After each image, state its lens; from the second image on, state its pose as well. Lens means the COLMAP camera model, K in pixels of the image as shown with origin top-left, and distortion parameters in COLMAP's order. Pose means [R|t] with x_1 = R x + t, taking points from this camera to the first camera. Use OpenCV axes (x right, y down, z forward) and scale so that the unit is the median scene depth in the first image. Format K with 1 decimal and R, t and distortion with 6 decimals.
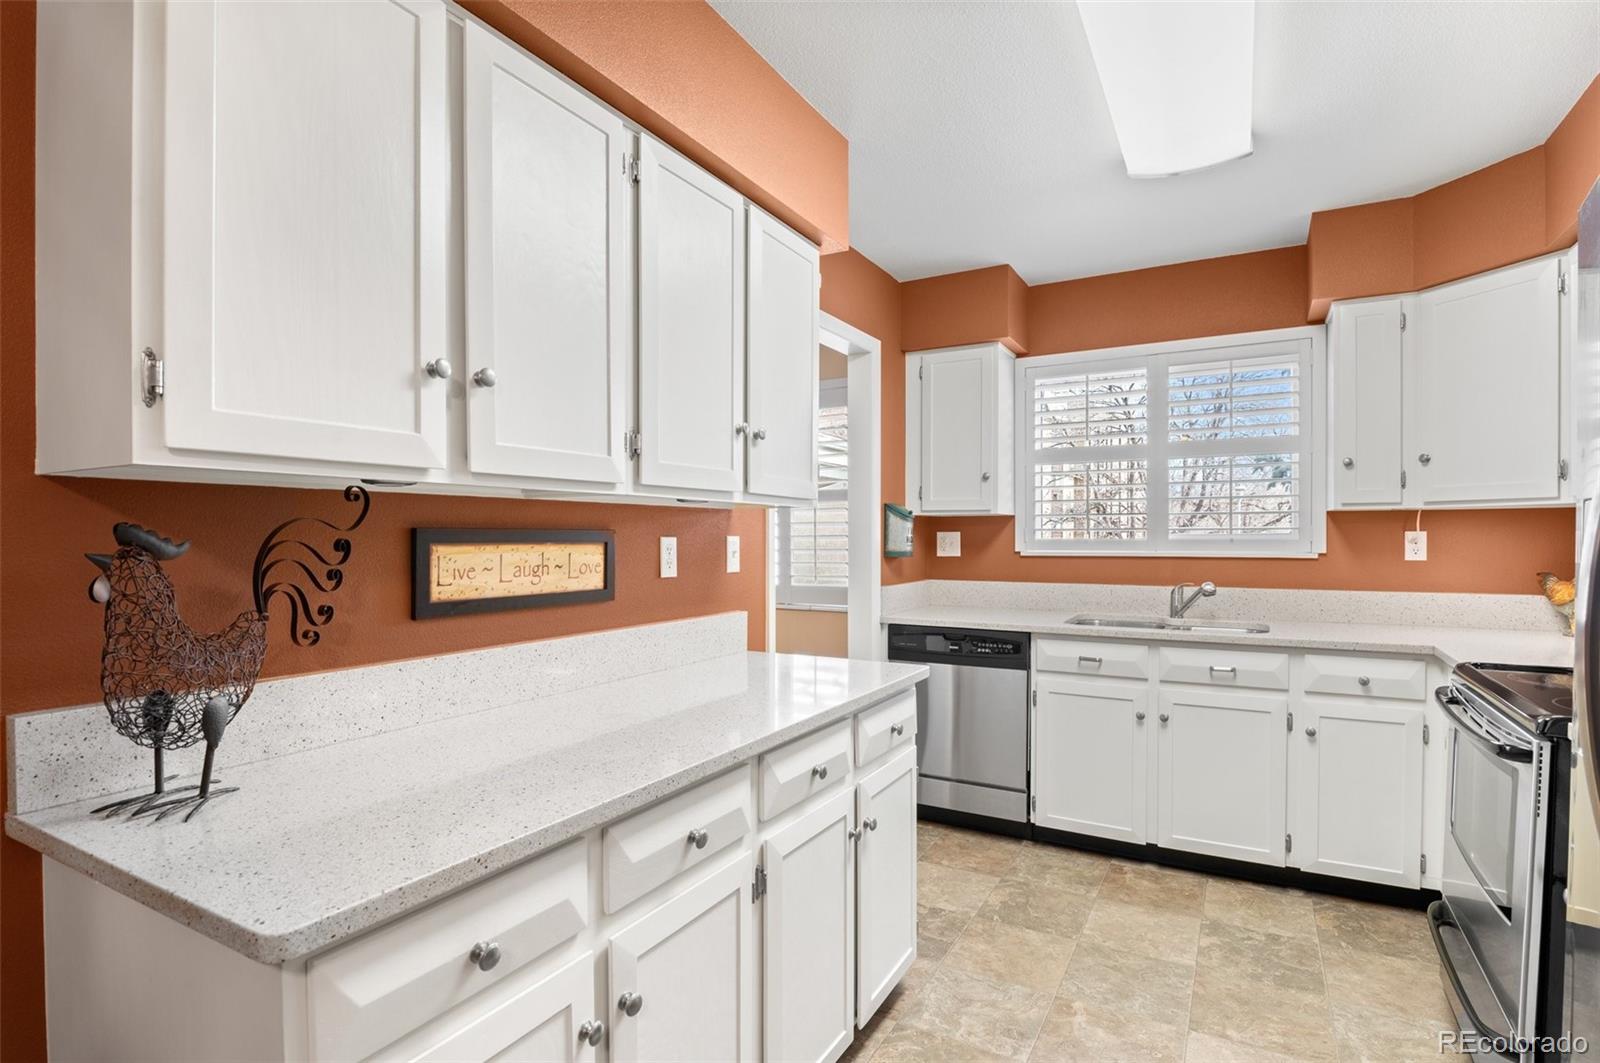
lens RADIAL K [[791.3, 0, 782.8], [0, 791.3, 535.5], [0, 0, 1]] dist [-0.024094, 0.002696]
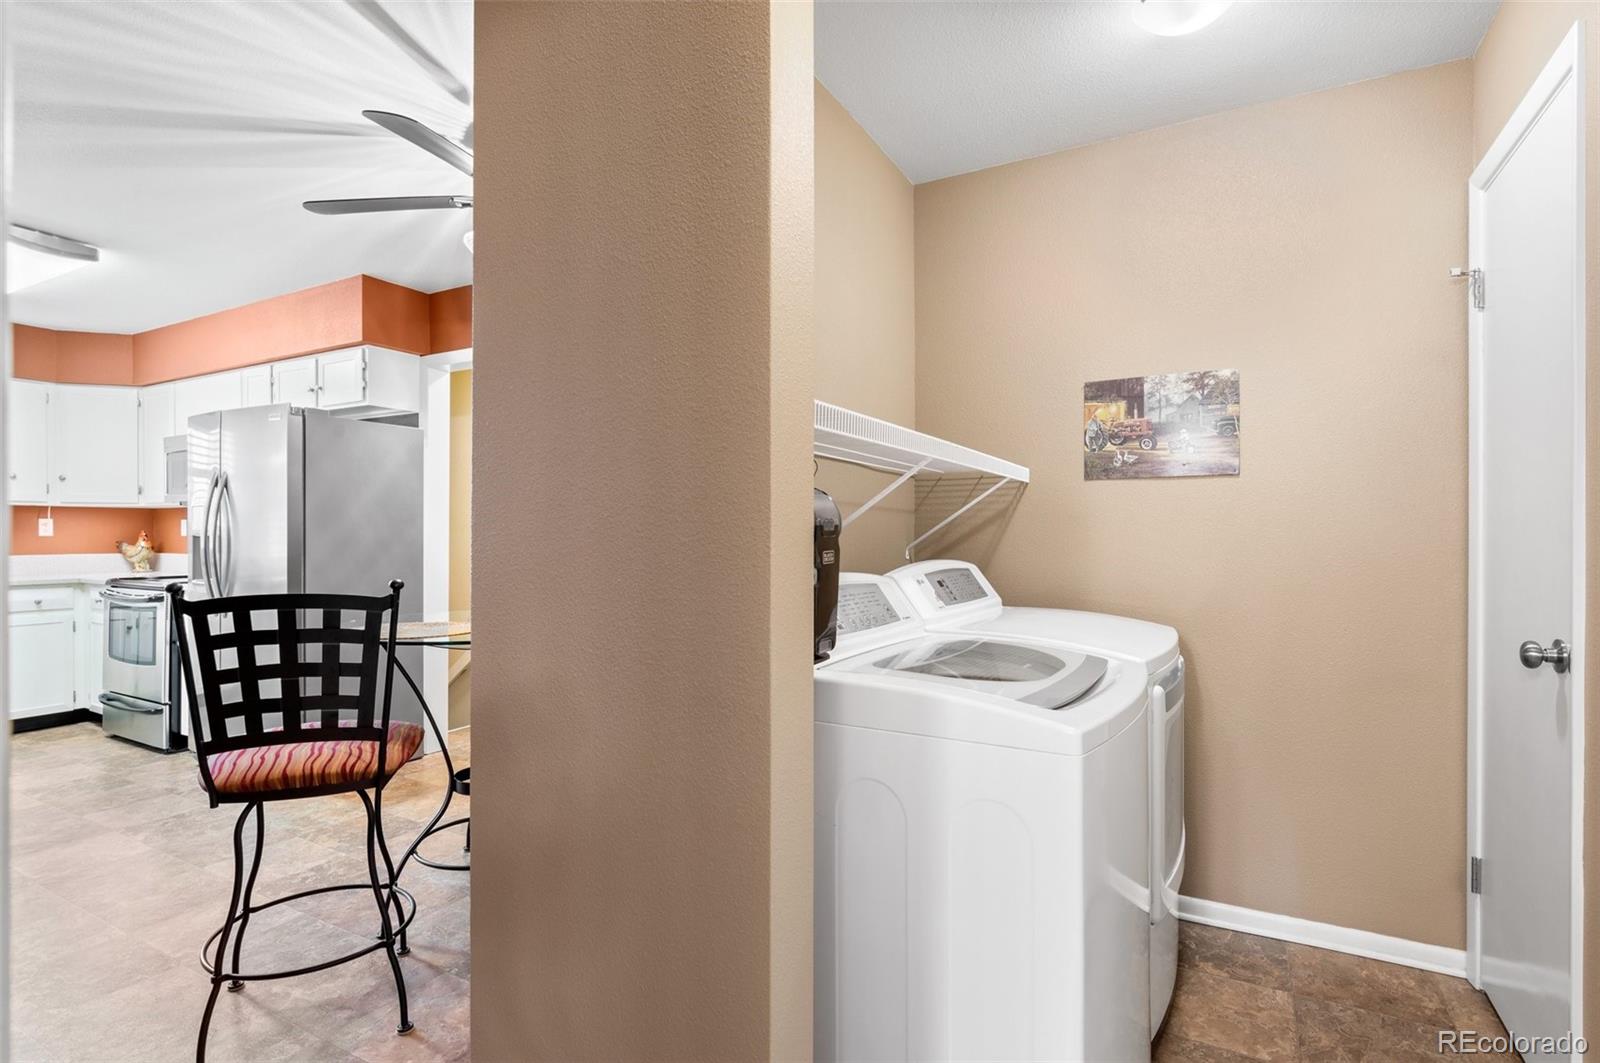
lens RADIAL K [[791.3, 0, 861.1], [0, 791.3, 543.6], [0, 0, 1]] dist [-0.024094, 0.002696]
pose [[-0.073044, -0.006061, 0.997310, -0.964481], [0.001335, 0.999980, 0.006175, 0.039883], [-0.997328, 0.001782, -0.073035, -0.618729]]
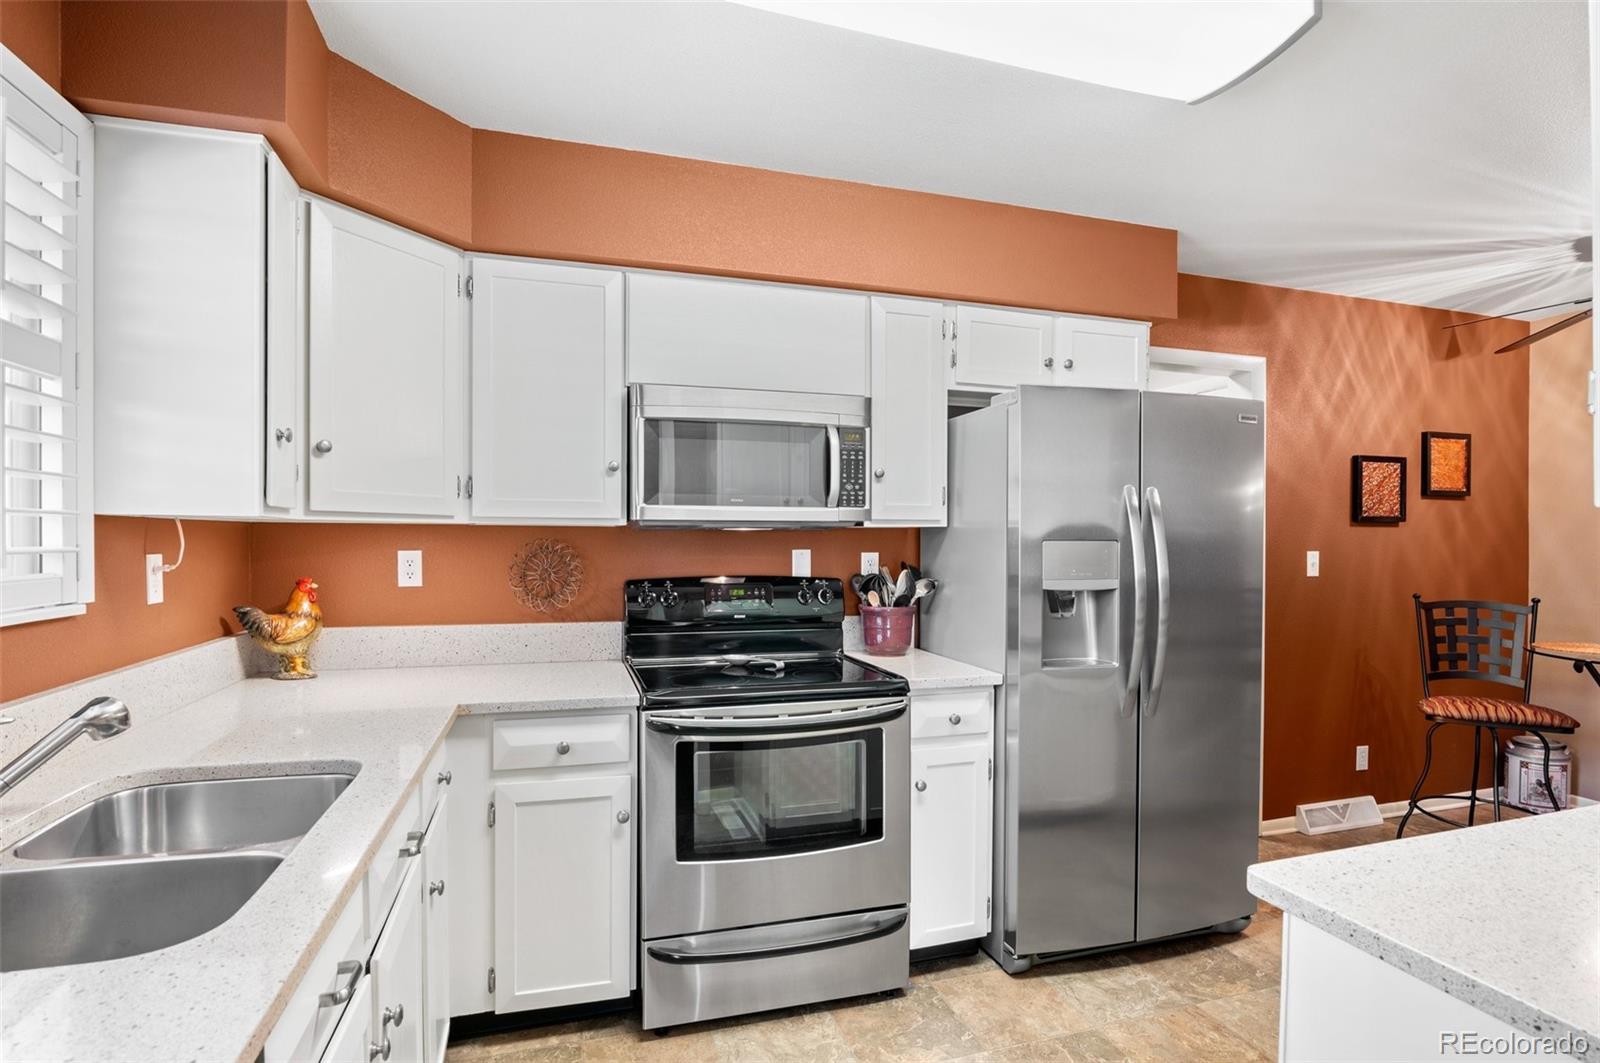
lens RADIAL K [[791.3, 0, 791.6], [0, 791.3, 548.6], [0, 0, 1]] dist [-0.024094, 0.002696]
pose [[-0.739901, -0.005527, 0.672693, 0.060473], [0.001957, 0.999944, 0.010368, -0.014802], [-0.672712, 0.008988, -0.739849, 1.109957]]
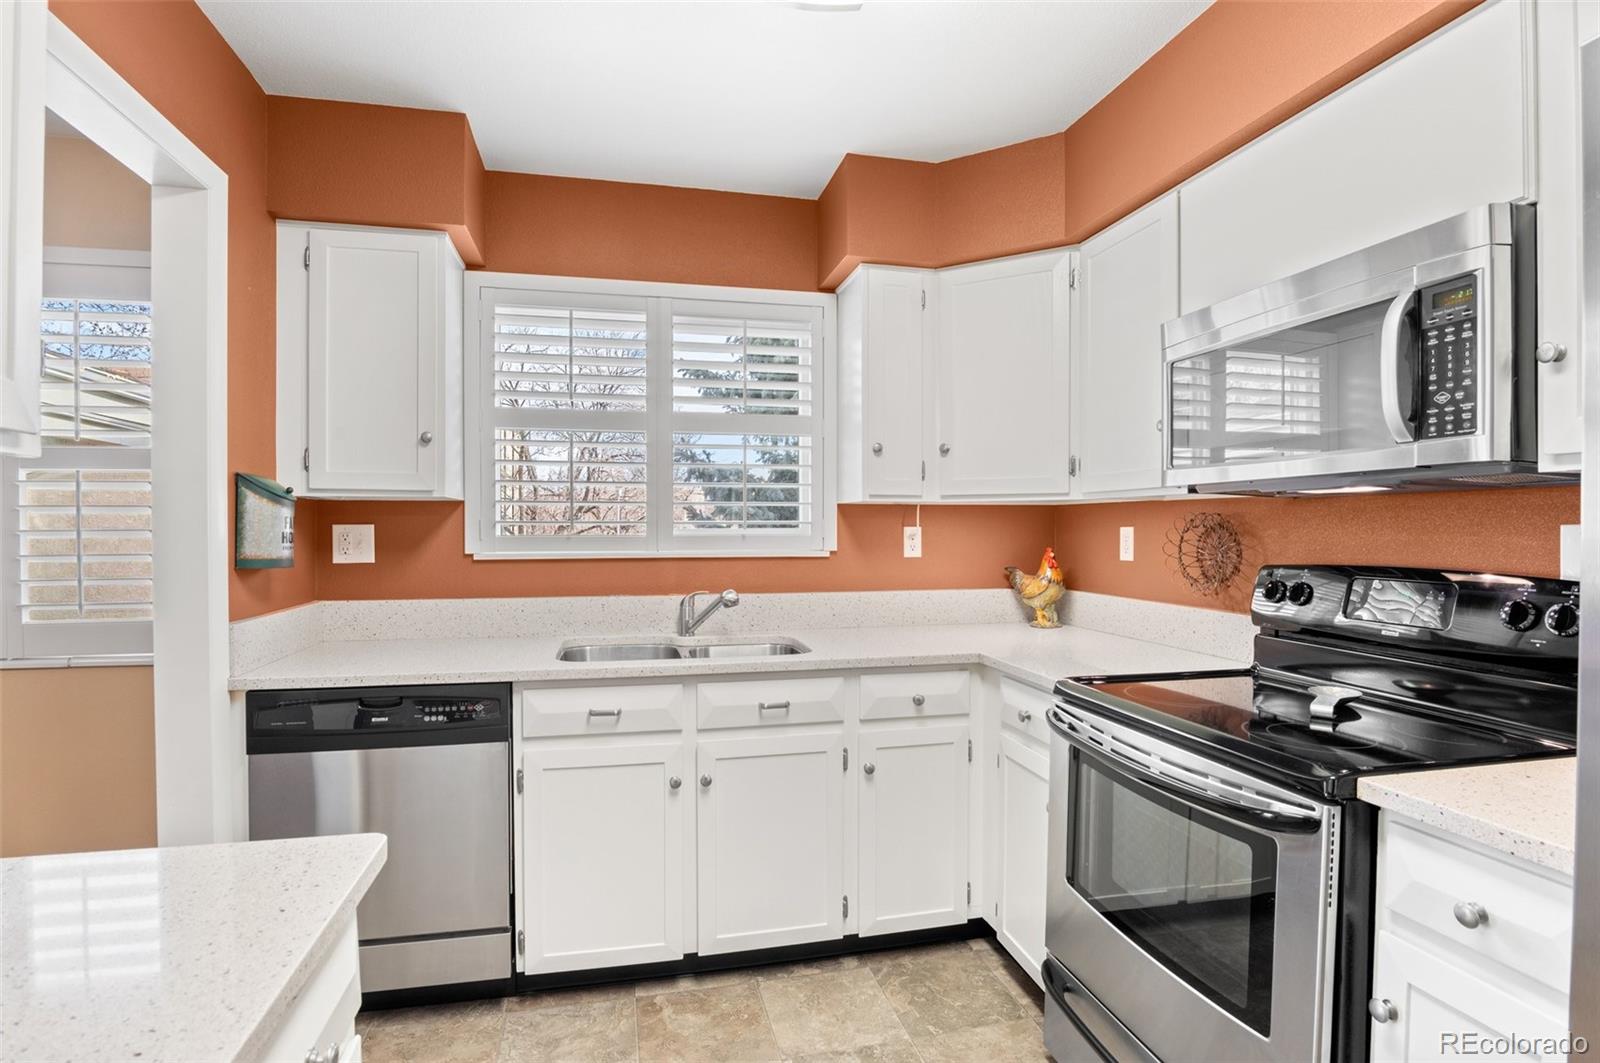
lens RADIAL K [[791.3, 0, 797.9], [0, 791.3, 541.4], [0, 0, 1]] dist [-0.024094, 0.002696]
pose [[0.719442, -0.007920, 0.694507, 0.037831], [-0.001041, 0.999922, 0.012481, 0.000595], [-0.694552, -0.009702, 0.719377, 0.399574]]
